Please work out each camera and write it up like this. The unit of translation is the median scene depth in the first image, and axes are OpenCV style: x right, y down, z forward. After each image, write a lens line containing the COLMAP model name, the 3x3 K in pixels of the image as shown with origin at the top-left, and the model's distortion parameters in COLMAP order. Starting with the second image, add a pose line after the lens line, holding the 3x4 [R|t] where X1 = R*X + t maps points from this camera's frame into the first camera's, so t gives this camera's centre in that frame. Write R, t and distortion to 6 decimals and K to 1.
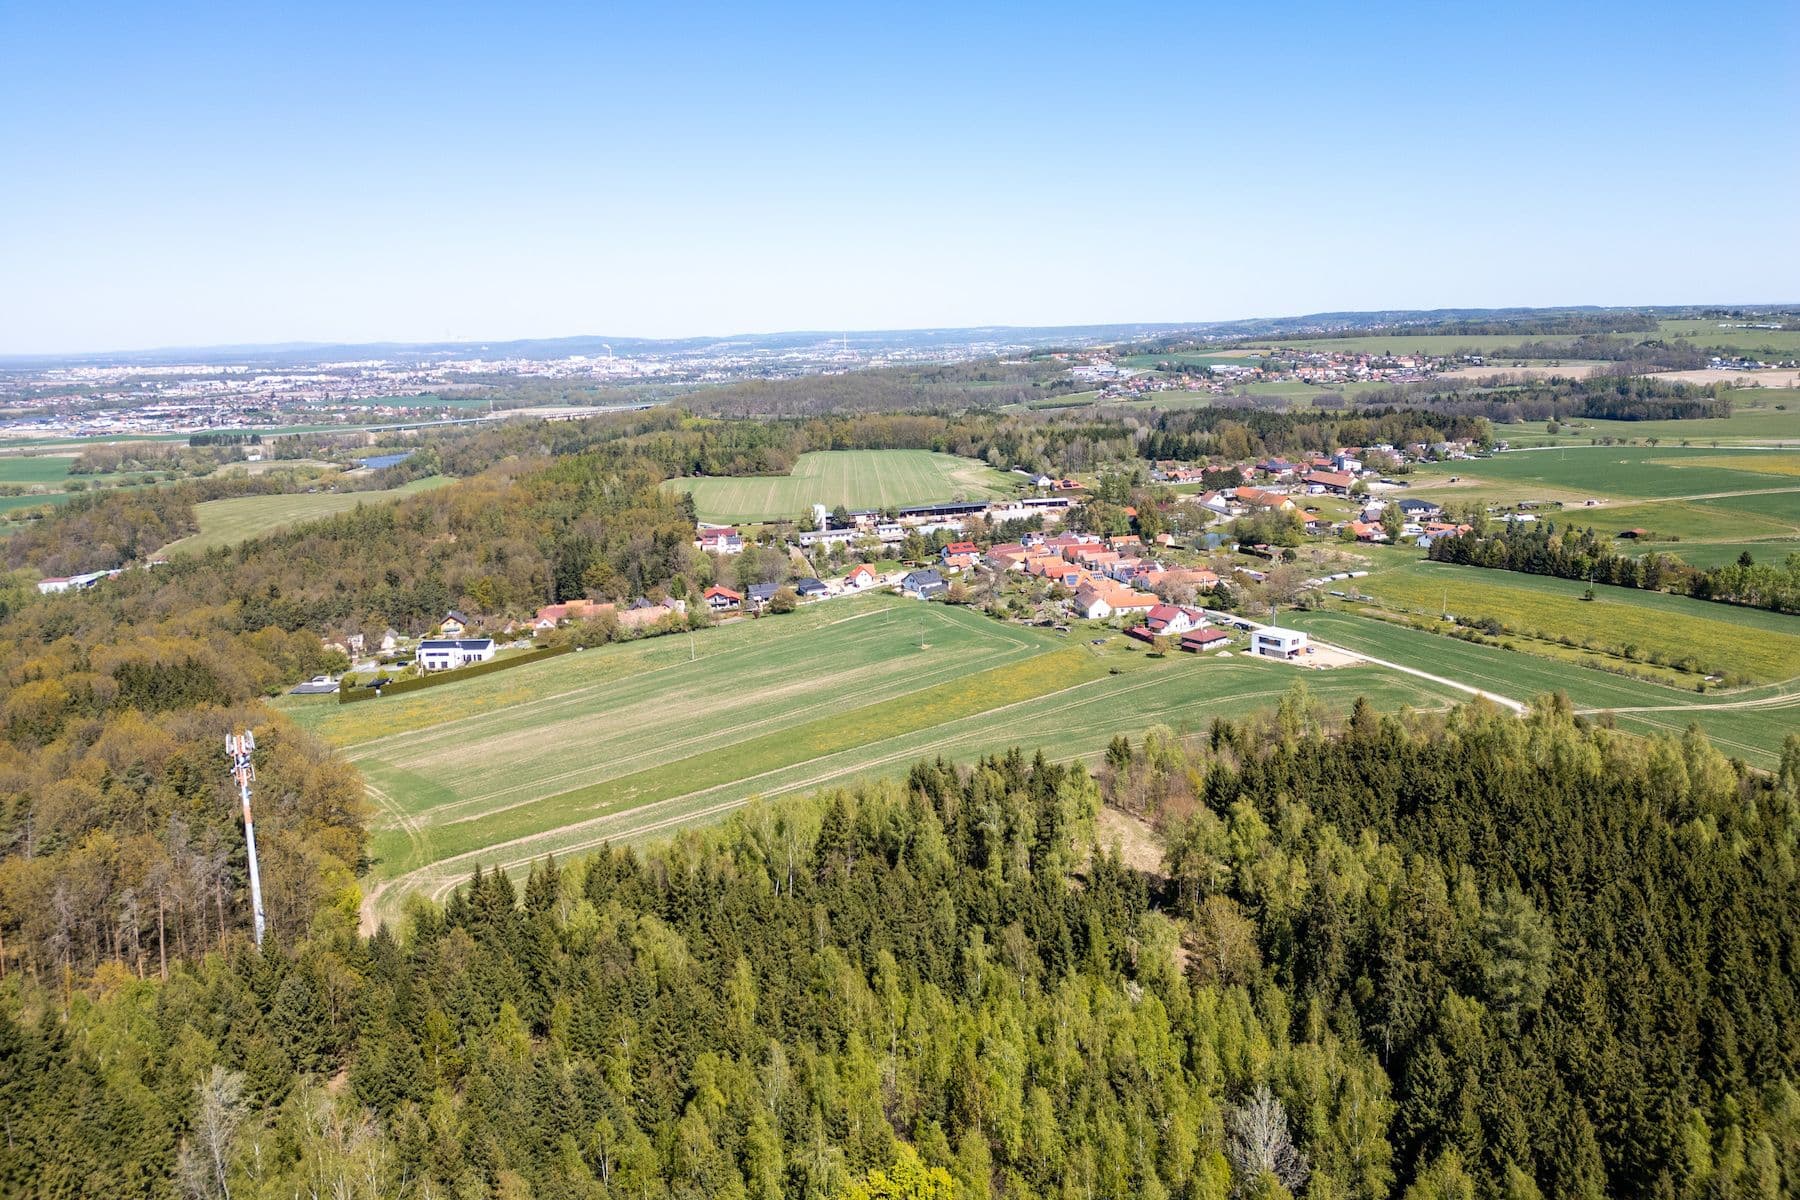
lens RADIAL K [[1235.5, 0, 894.9], [0, 1235.5, 557.5], [0, 0, 1]] dist [0.074254, -0.057184]
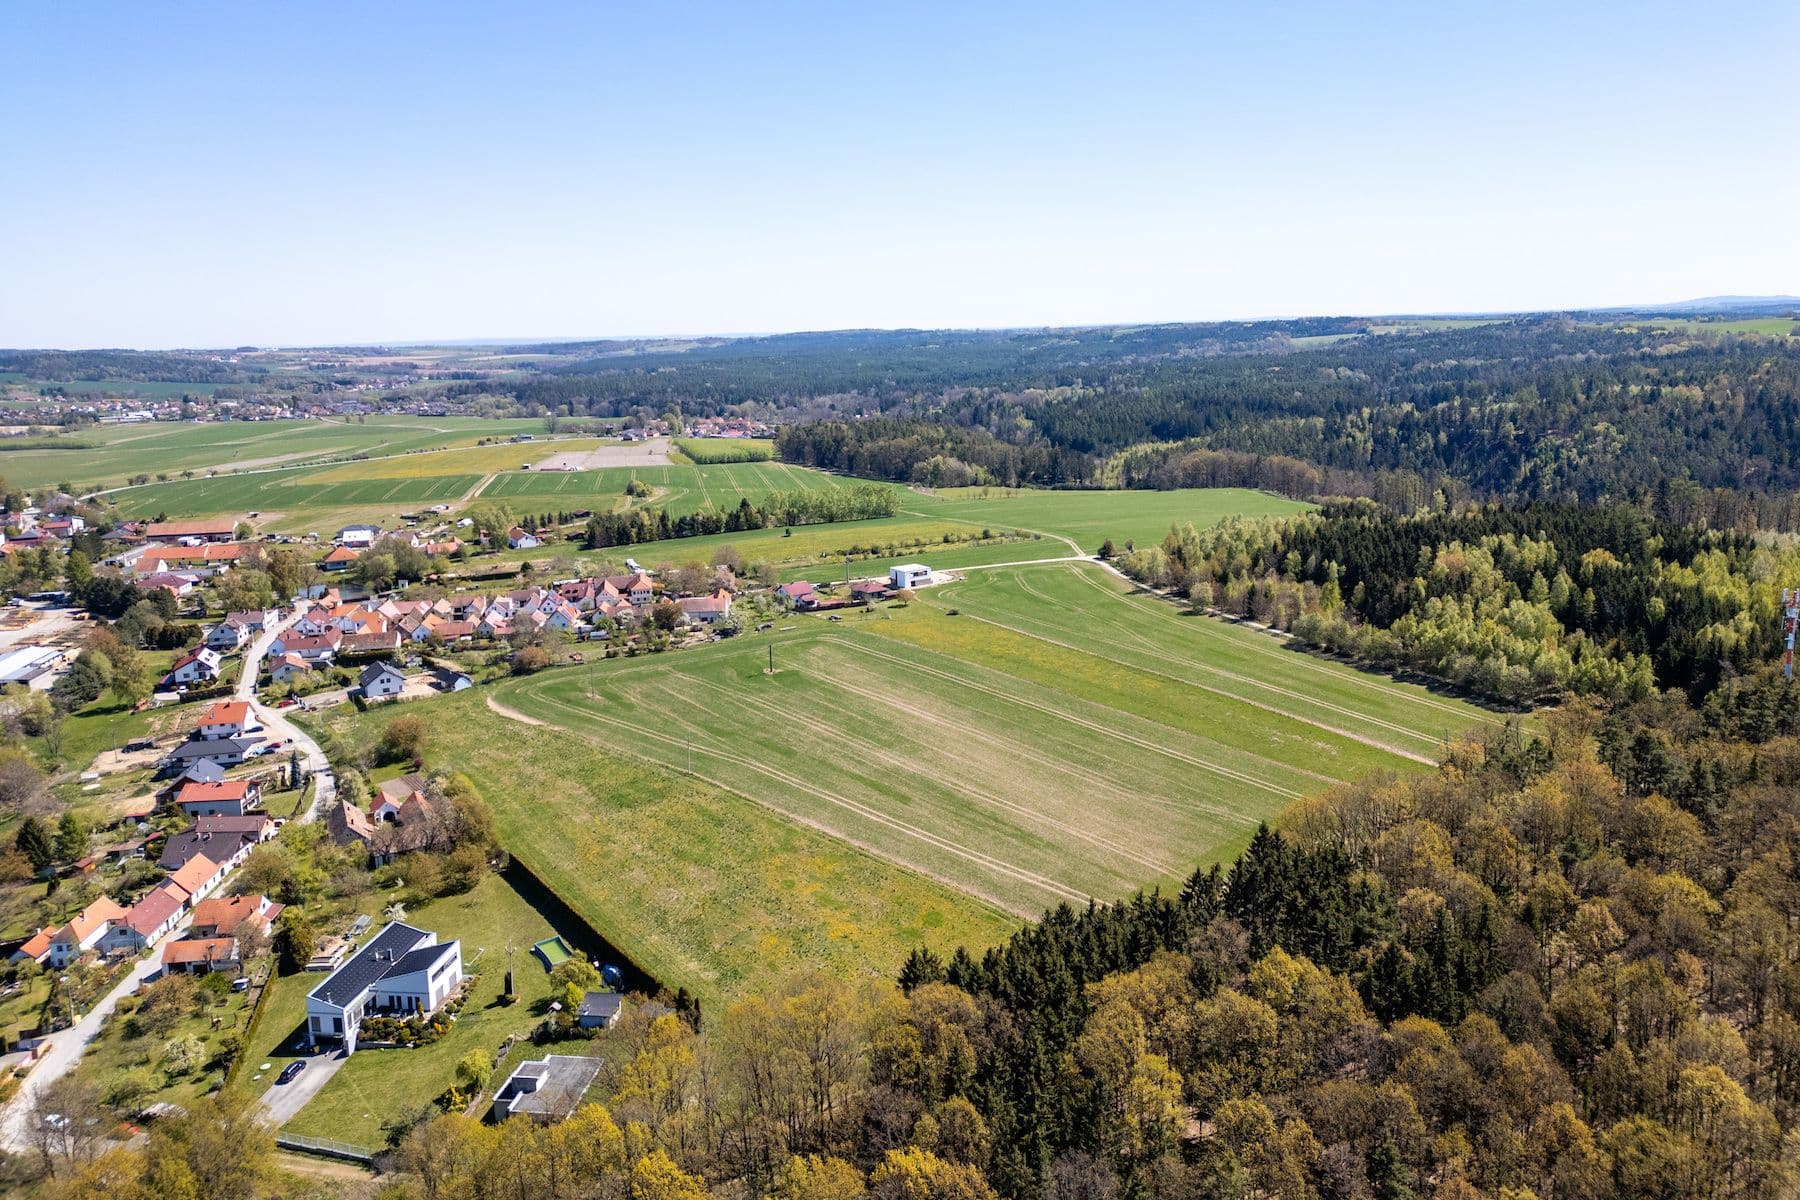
lens RADIAL K [[1235.5, 0, 895.8], [0, 1235.5, 575.3], [0, 0, 1]] dist [0.074254, -0.057184]
pose [[0.100196, -0.170290, 0.980287, -0.447556], [0.207355, 0.967185, 0.146820, -0.057789], [-0.973121, 0.188556, 0.132219, 0.419270]]
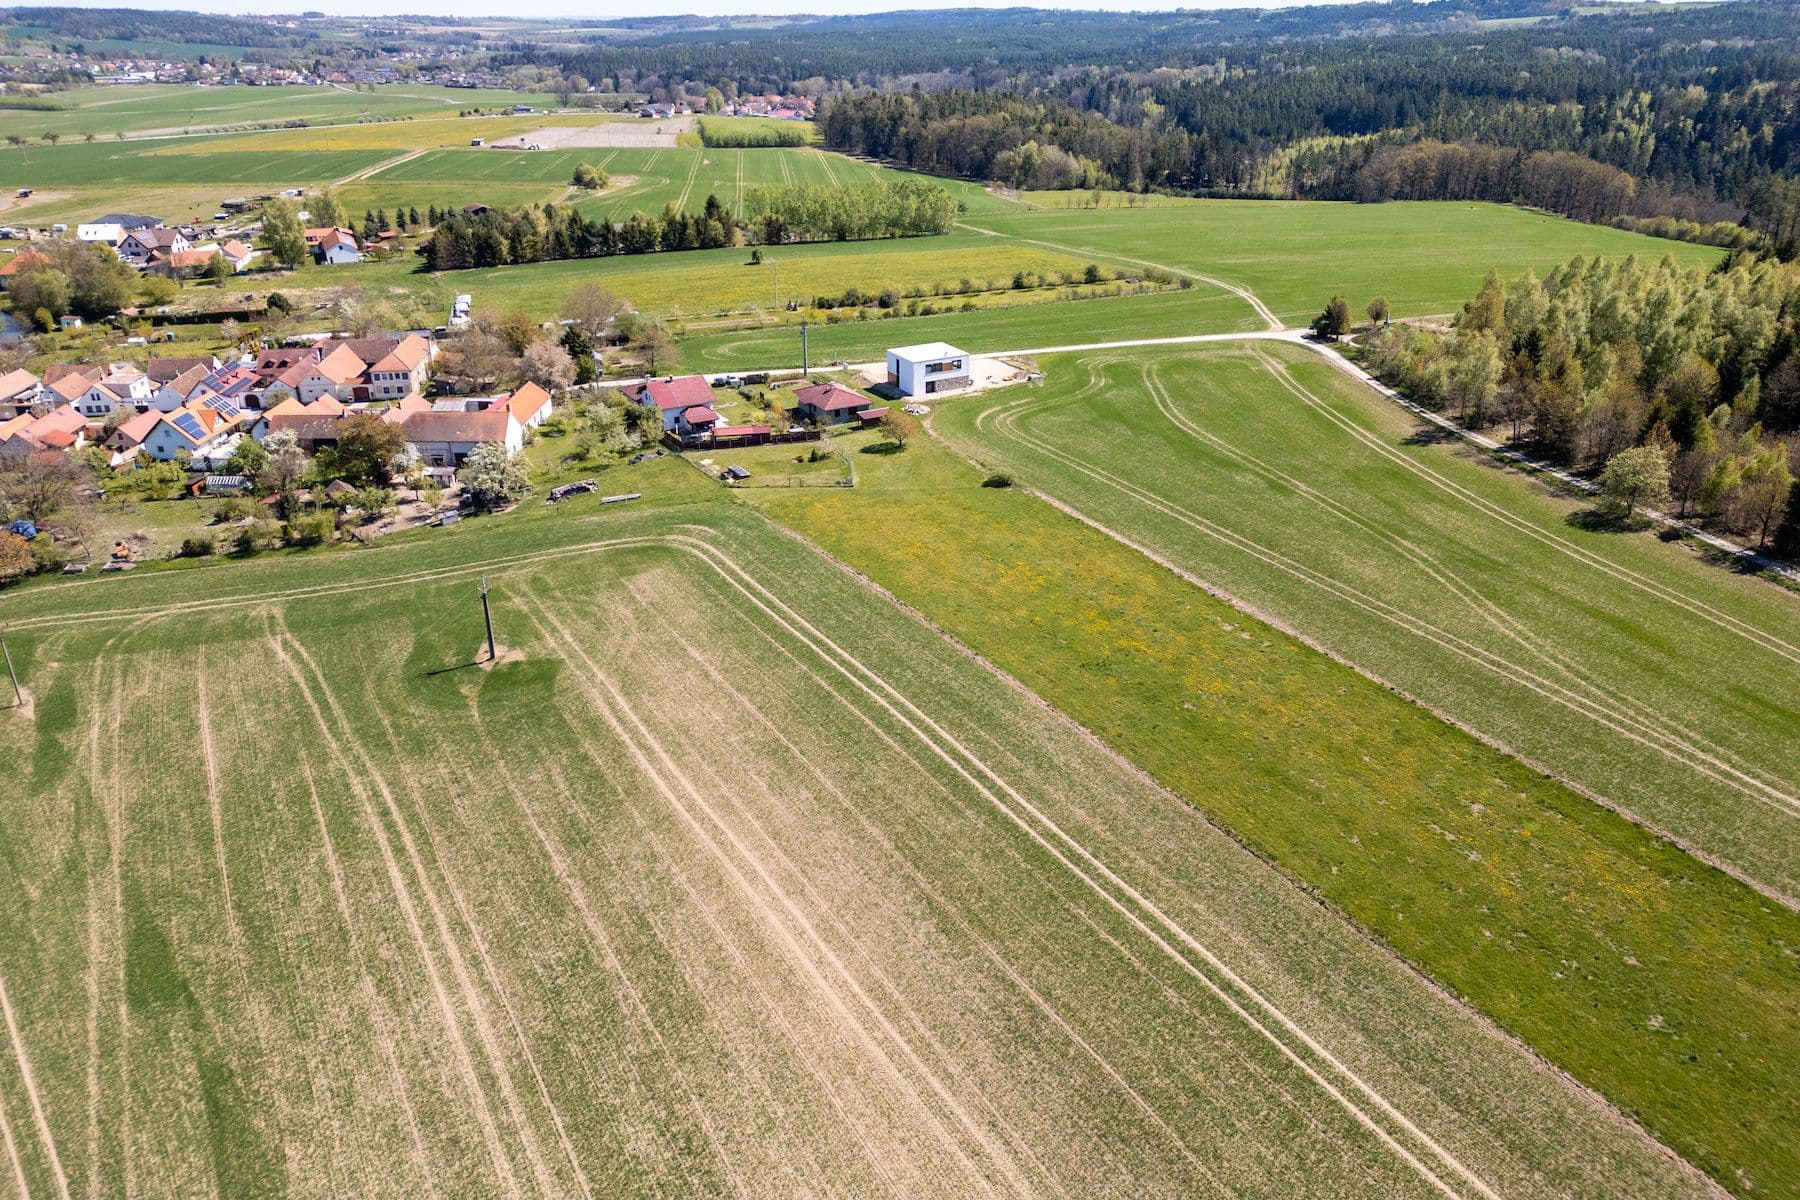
lens RADIAL K [[1235.5, 0, 897.9], [0, 1235.5, 573.1], [0, 0, 1]] dist [0.074254, -0.057184]
pose [[0.181157, -0.377667, 0.908047, -0.138781], [0.183000, 0.920143, 0.346190, -0.025424], [-0.966278, 0.103458, 0.235804, 0.434762]]
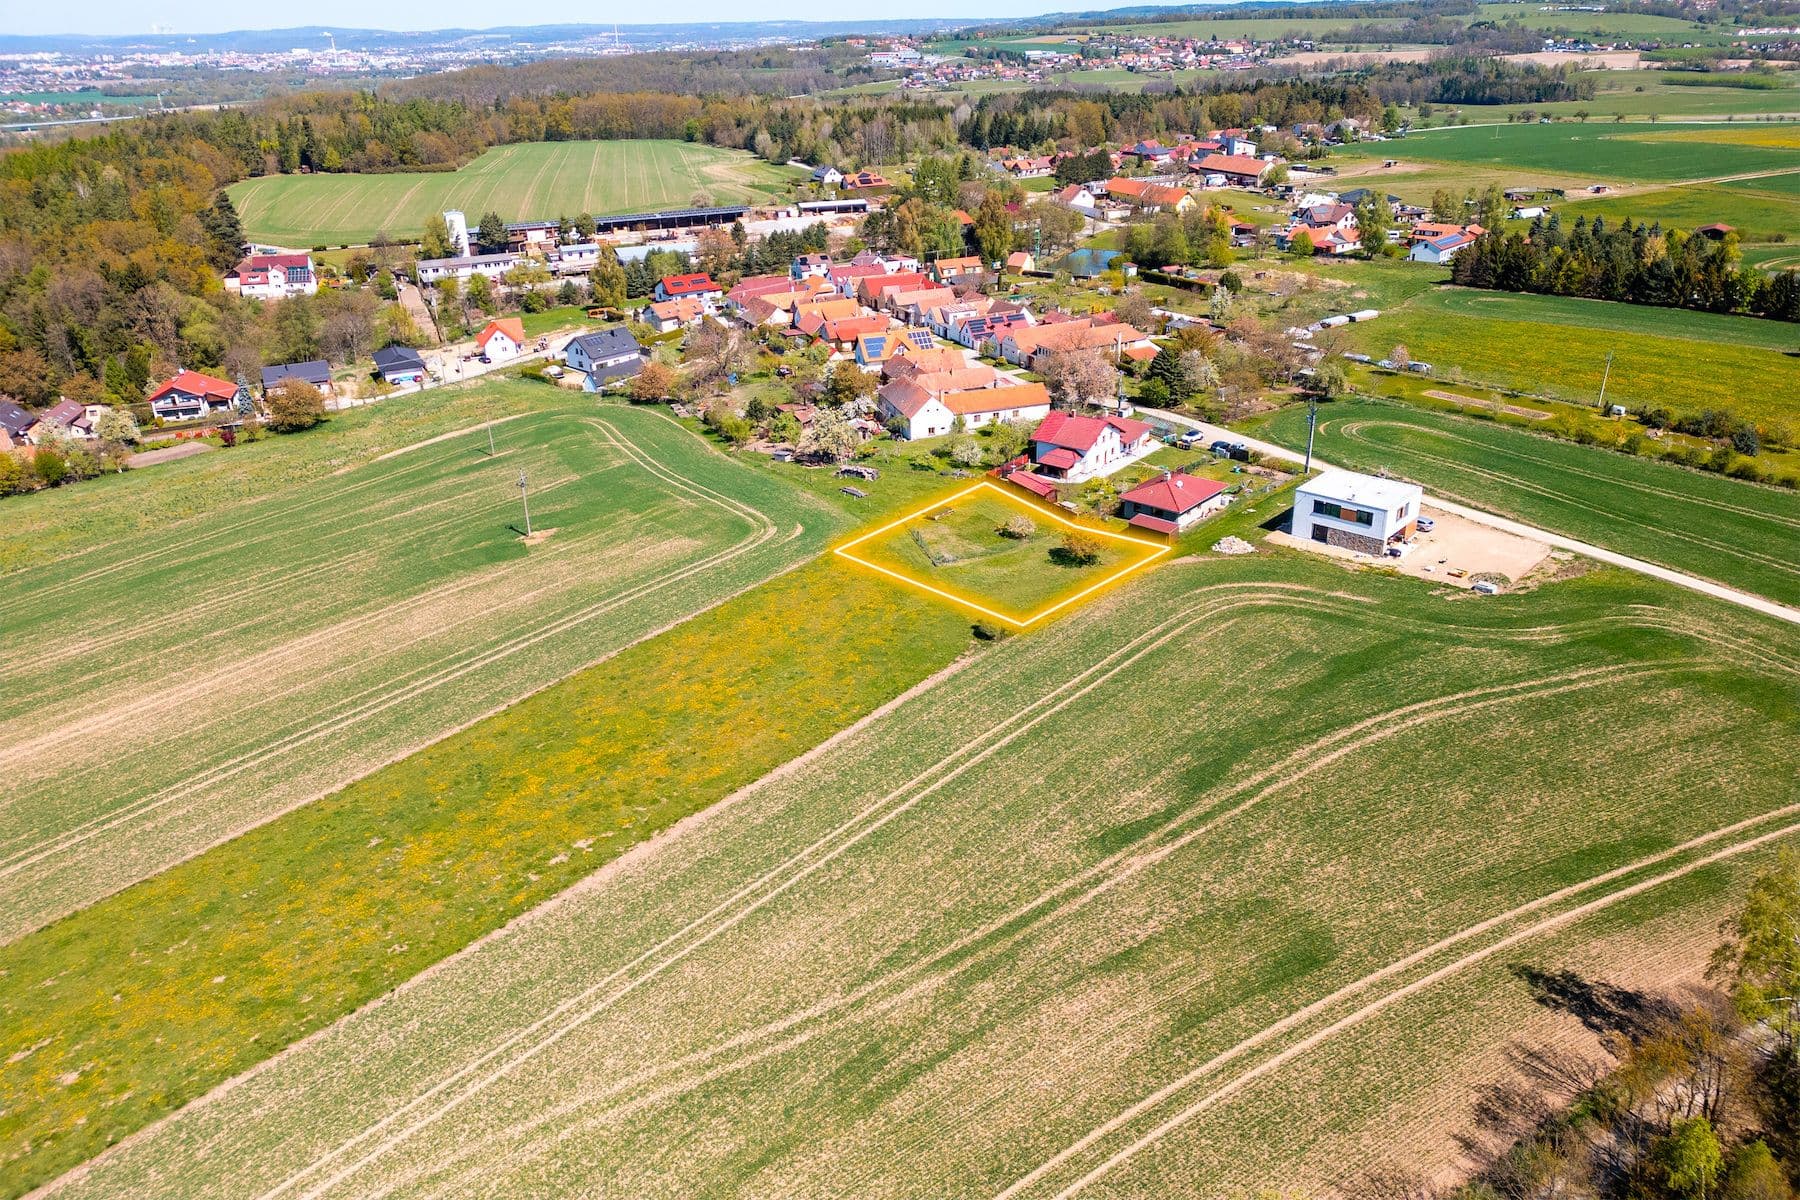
lens RADIAL K [[1235.5, 0, 905.1], [0, 1235.5, 552.3], [0, 0, 1]] dist [0.074254, -0.057184]
pose [[0.986317, -0.059080, 0.153912, 0.044912], [0.024664, 0.975955, 0.216571, -0.006703], [-0.163006, -0.209811, 0.964058, 0.302665]]
